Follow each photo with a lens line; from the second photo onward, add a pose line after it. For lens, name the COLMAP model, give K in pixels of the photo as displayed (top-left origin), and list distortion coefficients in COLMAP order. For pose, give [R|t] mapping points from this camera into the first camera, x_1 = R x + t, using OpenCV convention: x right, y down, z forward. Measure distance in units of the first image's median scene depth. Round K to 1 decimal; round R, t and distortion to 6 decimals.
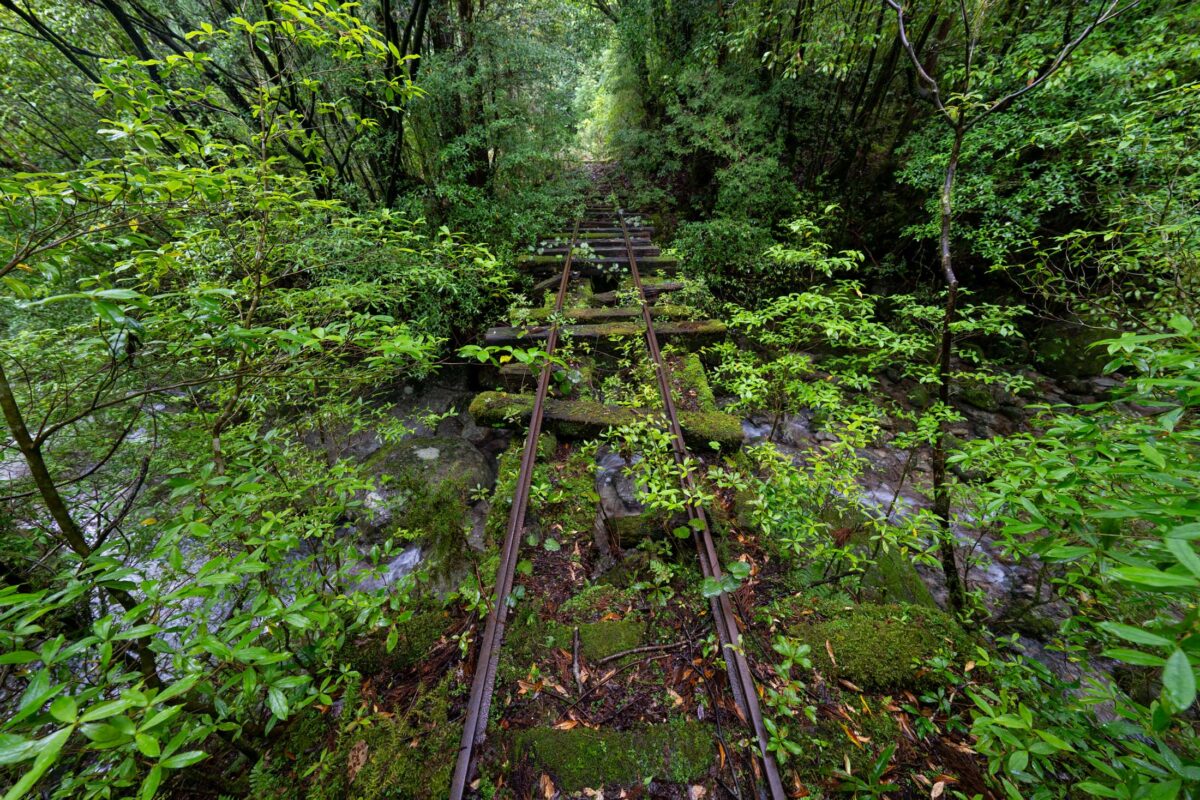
lens RADIAL K [[2041.0, 0, 600.0], [0, 2041.0, 400.0], [0, 0, 1]] dist [-0.013557, 0.153895]
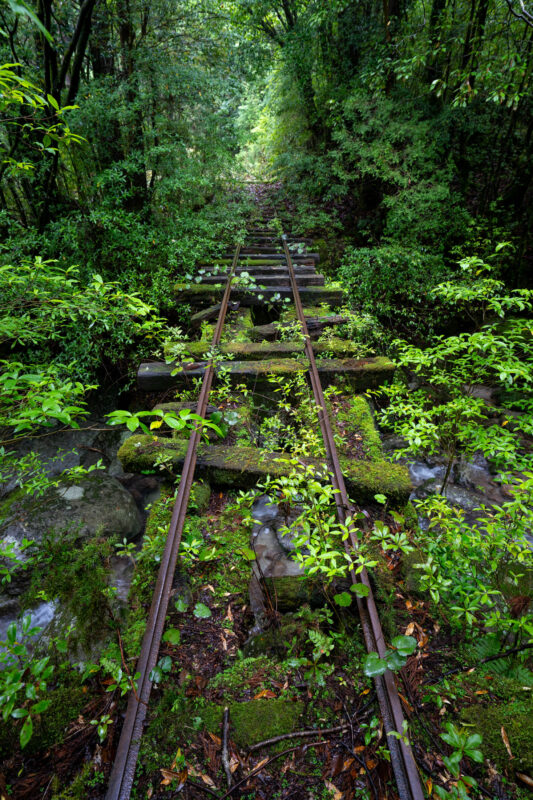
lens RADIAL K [[1360.6, 0, 188.3], [0, 1360.6, 400.2], [0, 0, 1]] dist [-0.013557, 0.153895]
pose [[0.999806, 0.016407, -0.010919, -0.025538], [-0.018566, 0.969974, -0.242500, 0.132345], [0.006612, 0.242655, 0.970090, 0.393849]]
